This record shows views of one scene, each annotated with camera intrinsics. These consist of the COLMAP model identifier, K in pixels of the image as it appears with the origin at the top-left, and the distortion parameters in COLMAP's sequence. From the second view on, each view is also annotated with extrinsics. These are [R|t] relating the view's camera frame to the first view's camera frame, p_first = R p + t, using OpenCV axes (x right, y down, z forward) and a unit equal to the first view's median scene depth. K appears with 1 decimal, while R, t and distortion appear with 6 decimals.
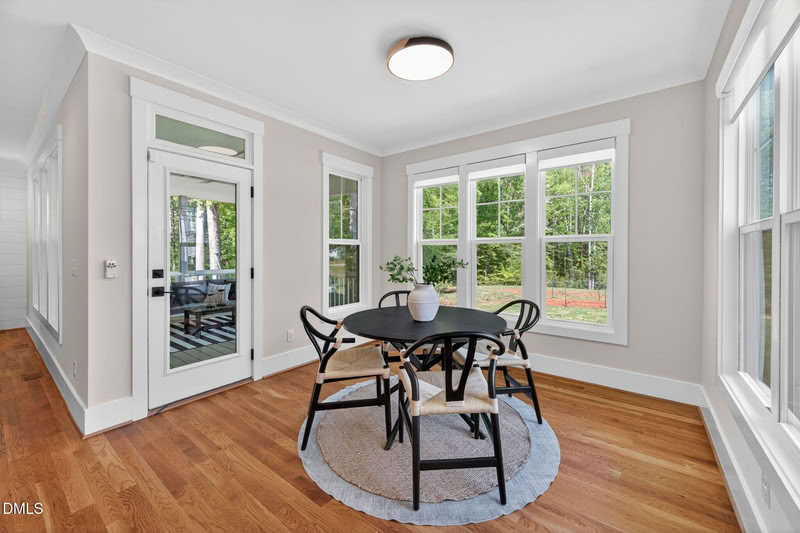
lens RADIAL K [[318.2, 0, 399.5], [0, 318.2, 254.3], [0, 0, 1]] dist [0.006471, -0.001669]
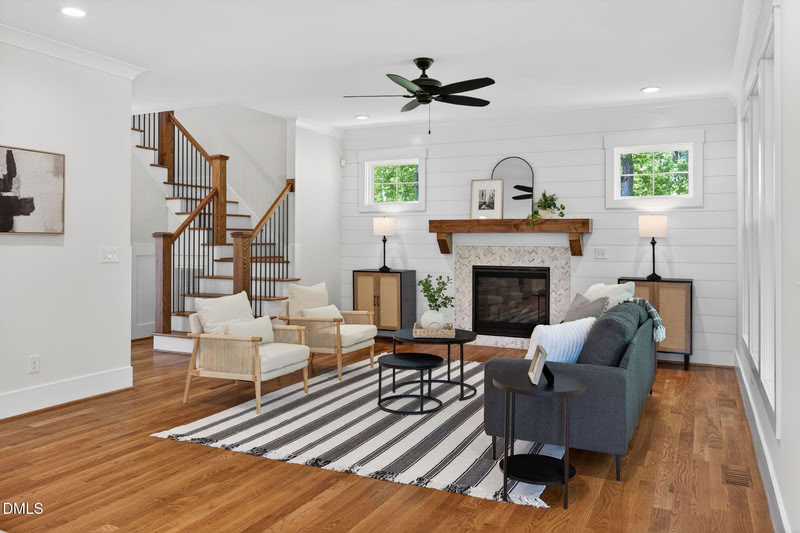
lens RADIAL K [[605.7, 0, 404.1], [0, 605.7, 237.5], [0, 0, 1]] dist [-0.013646, 0.016410]
pose [[0.195099, -0.008739, -0.980745, -0.384819], [-0.005162, 0.999937, -0.009937, -0.005465], [0.980770, 0.007002, 0.195041, 0.373620]]
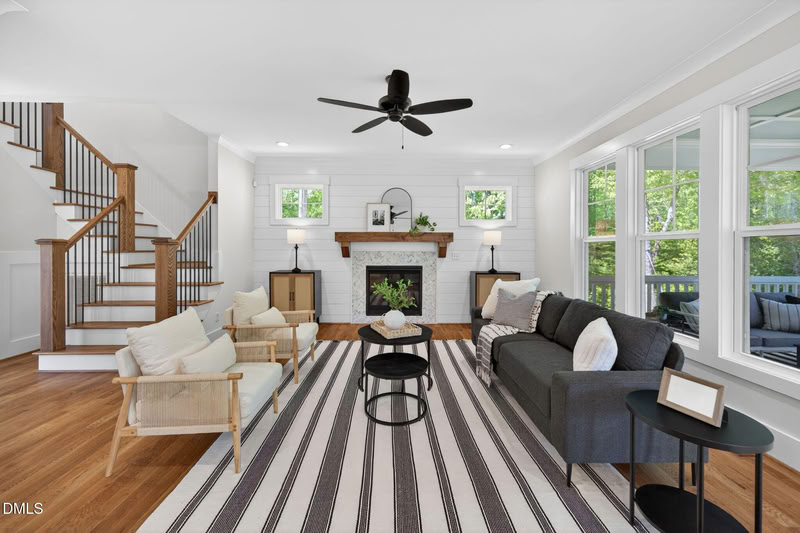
lens RADIAL K [[318.2, 0, 400.4], [0, 318.2, 250.3], [0, 0, 1]] dist [0.006471, -0.001669]
pose [[0.613638, 0.003130, -0.789581, -1.526410], [-0.001408, 0.999995, 0.002870, -0.009597], [0.789586, -0.000650, 0.613639, 0.126626]]
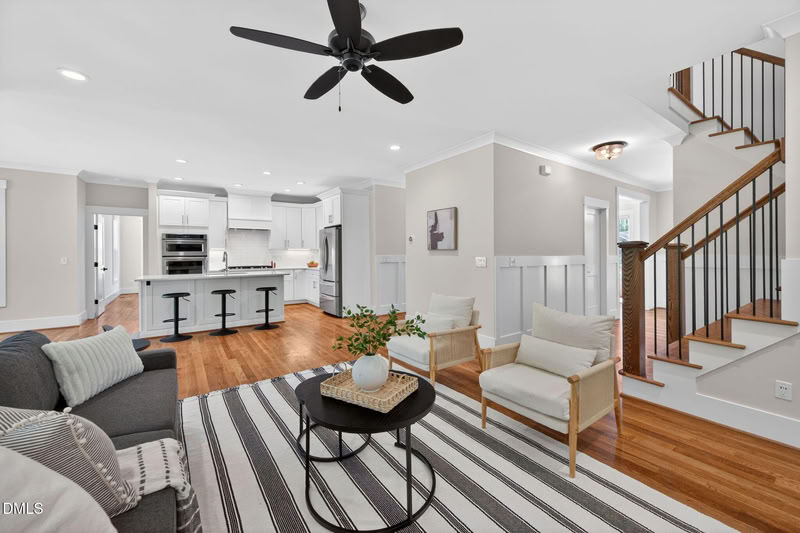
lens RADIAL K [[319.9, 0, 408.2], [0, 319.9, 255.0], [0, 0, 1]] dist [0.000853, -0.000812]
pose [[-0.956819, 0.000641, 0.290685, -2.886376], [0.003832, 0.999938, 0.010409, -0.020051], [-0.290661, 0.011073, -0.956762, 1.649702]]
